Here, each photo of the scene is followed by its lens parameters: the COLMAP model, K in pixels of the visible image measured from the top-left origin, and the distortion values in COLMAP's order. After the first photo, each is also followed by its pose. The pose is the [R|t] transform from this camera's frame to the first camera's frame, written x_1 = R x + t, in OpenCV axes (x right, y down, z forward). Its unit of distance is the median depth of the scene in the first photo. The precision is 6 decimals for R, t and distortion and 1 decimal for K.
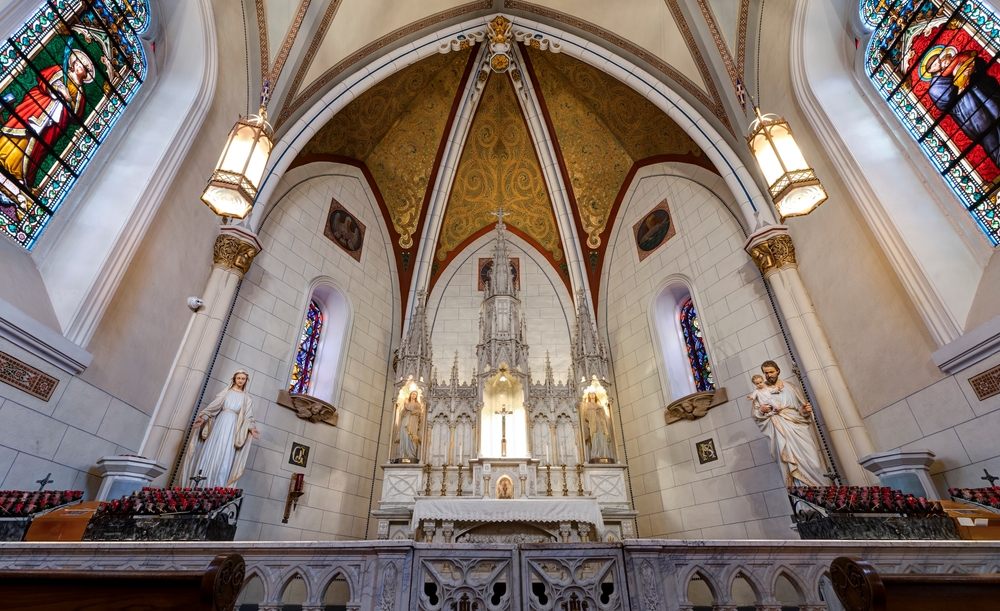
lens RADIAL K [[461.2, 0, 497.1], [0, 461.2, 320.8], [0, 0, 1]] dist [-0.024926, 0.000068]
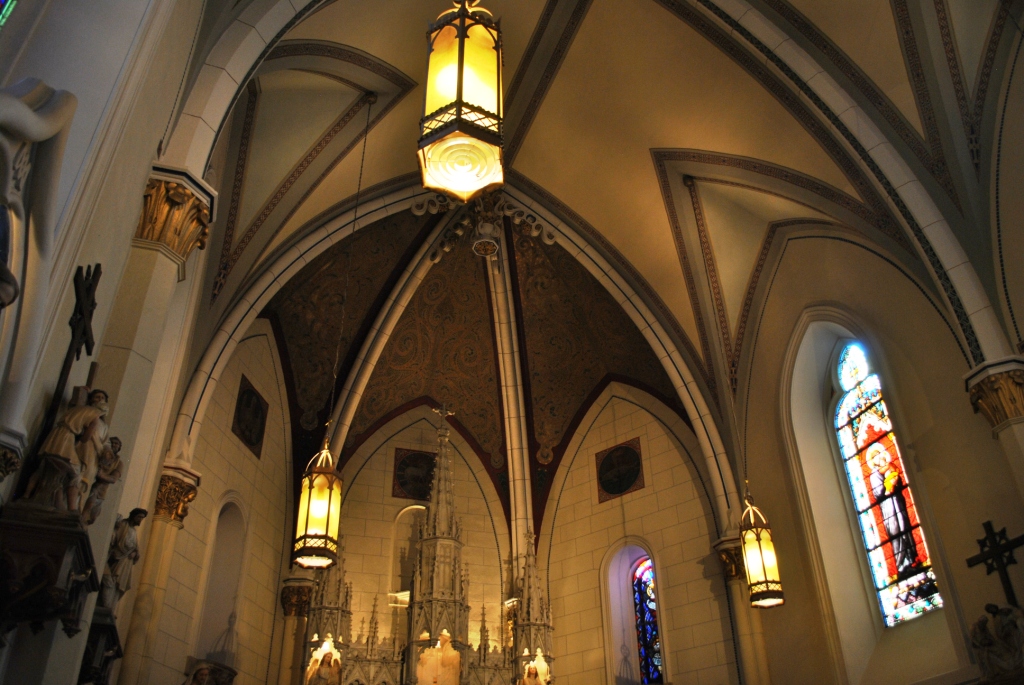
lens RADIAL K [[810.9, 0, 523.6], [0, 810.9, 345.4], [0, 0, 1]] dist [-0.076019, 0.001171]
pose [[0.937490, 0.175828, 0.300329, -0.331243], [-0.162476, 0.984291, -0.069080, -0.298883], [-0.307758, 0.015966, 0.951331, -0.398429]]
